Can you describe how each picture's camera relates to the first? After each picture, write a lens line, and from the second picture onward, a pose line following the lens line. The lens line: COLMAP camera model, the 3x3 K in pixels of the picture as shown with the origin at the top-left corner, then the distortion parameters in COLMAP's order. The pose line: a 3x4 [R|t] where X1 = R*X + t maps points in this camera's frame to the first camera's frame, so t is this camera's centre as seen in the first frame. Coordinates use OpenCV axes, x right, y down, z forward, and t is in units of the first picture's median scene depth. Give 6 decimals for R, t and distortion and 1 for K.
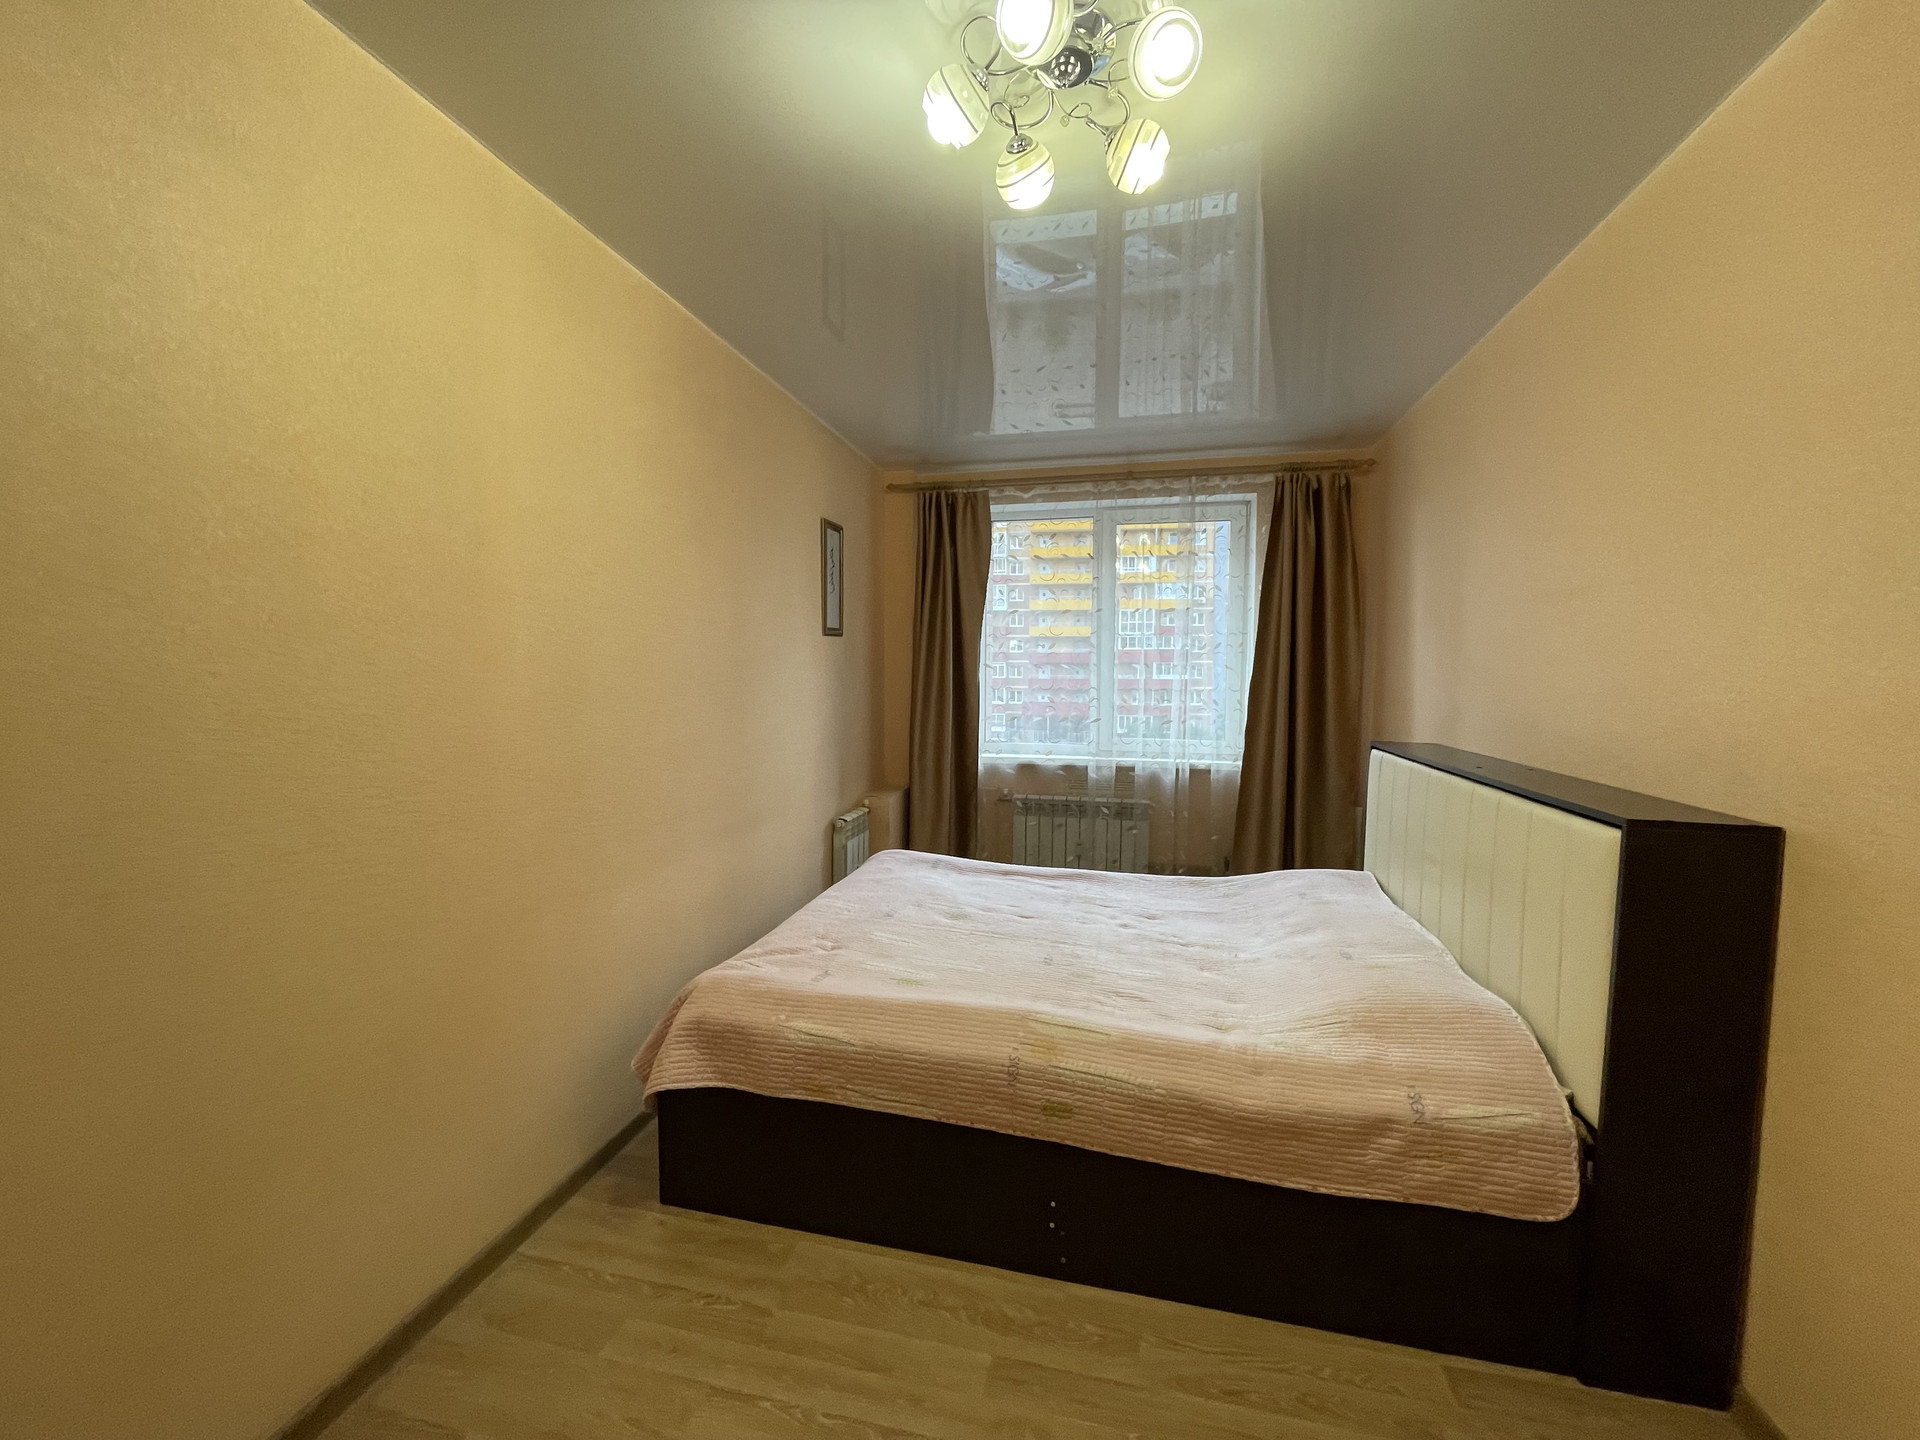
lens RADIAL K [[778.1, 0, 958.5], [0, 778.1, 723.0], [0, 0, 1]] dist [-0.003715, 0.000124]
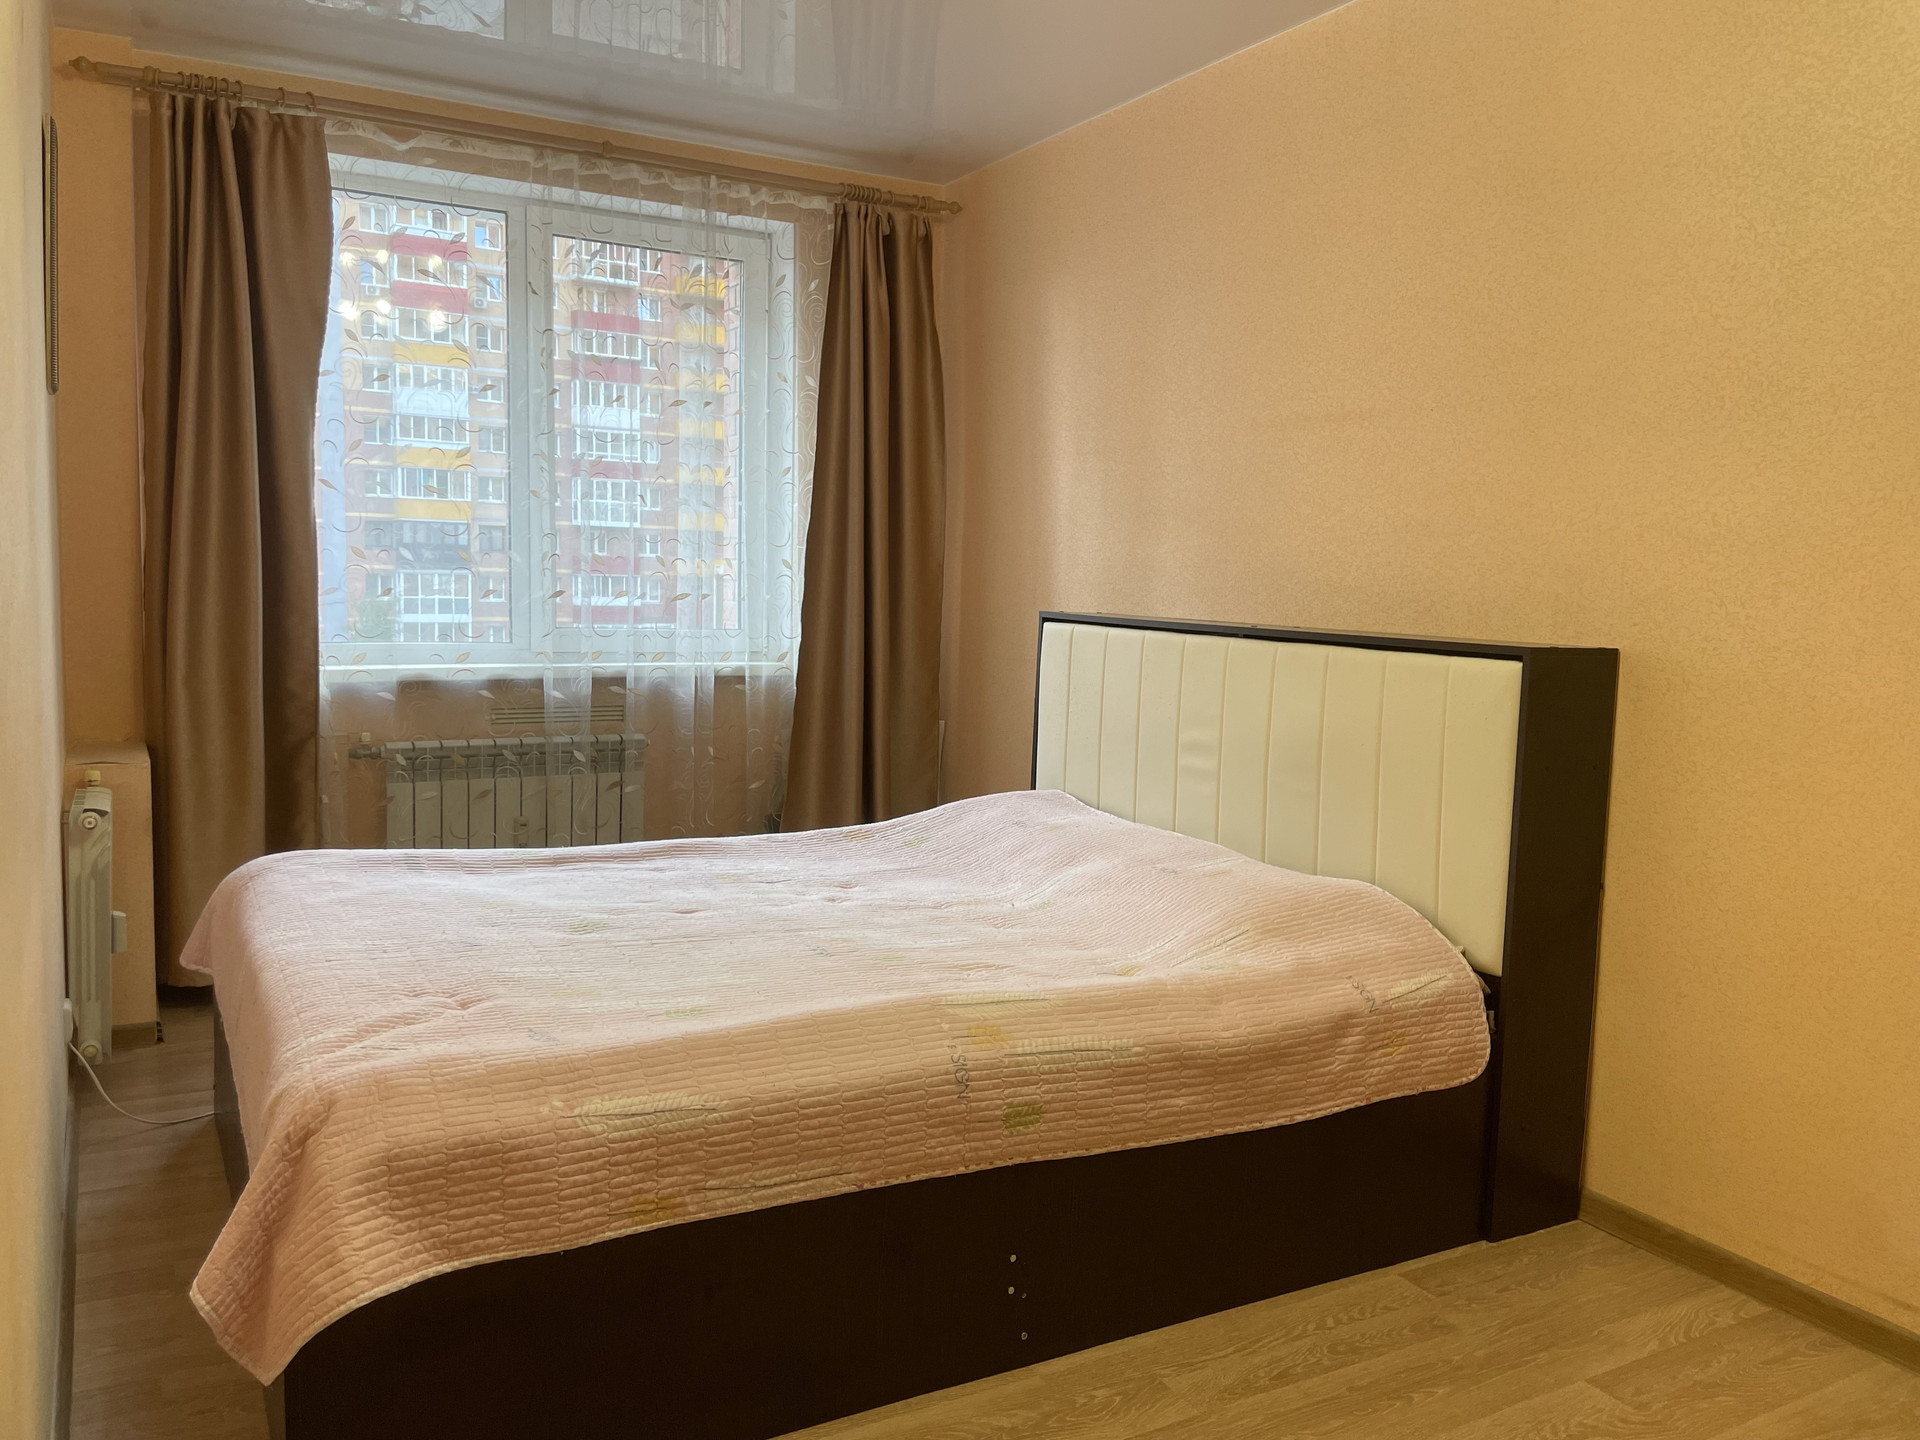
lens RADIAL K [[1453.4, 0, 969.3], [0, 1453.4, 712.7], [0, 0, 1]] dist [0.099478, -0.138205]
pose [[0.735809, -0.054004, 0.675033, -0.345179], [0.022652, 0.998220, 0.055168, 0.032507], [-0.676810, -0.025302, 0.735723, 0.041552]]
